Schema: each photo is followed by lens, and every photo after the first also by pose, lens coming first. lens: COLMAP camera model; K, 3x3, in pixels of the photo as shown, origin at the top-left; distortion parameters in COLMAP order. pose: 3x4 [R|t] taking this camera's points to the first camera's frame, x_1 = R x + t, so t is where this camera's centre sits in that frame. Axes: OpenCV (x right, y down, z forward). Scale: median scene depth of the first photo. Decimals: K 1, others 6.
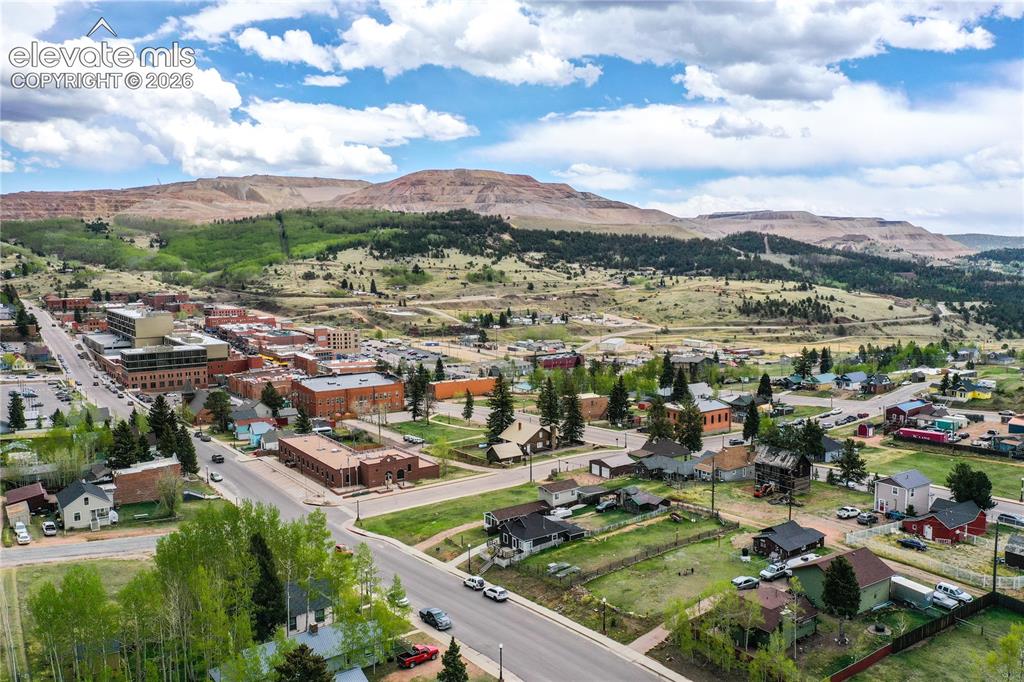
lens RADIAL K [[801.2, 0, 507.0], [0, 801.2, 340.4], [0, 0, 1]] dist [-0.000667, -0.001179]
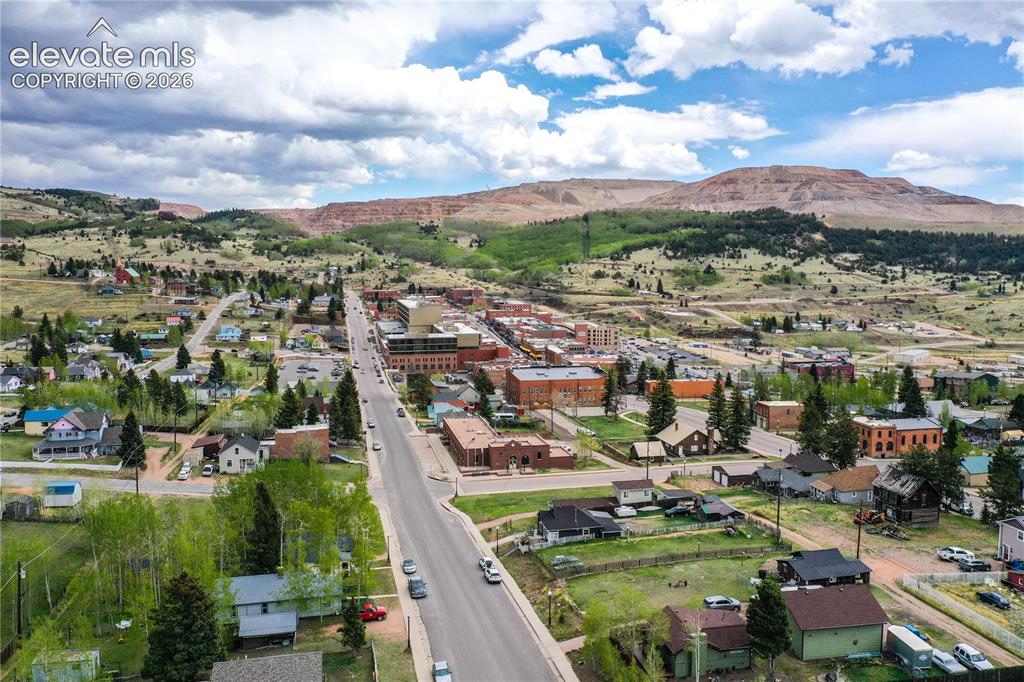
lens RADIAL K [[801.2, 0, 507.0], [0, 801.2, 340.4], [0, 0, 1]] dist [-0.000667, -0.001179]
pose [[0.923305, 0.046252, -0.381272, 0.103861], [-0.046909, 0.998870, 0.007574, 0.003435], [0.381192, 0.010893, 0.924432, 0.019962]]
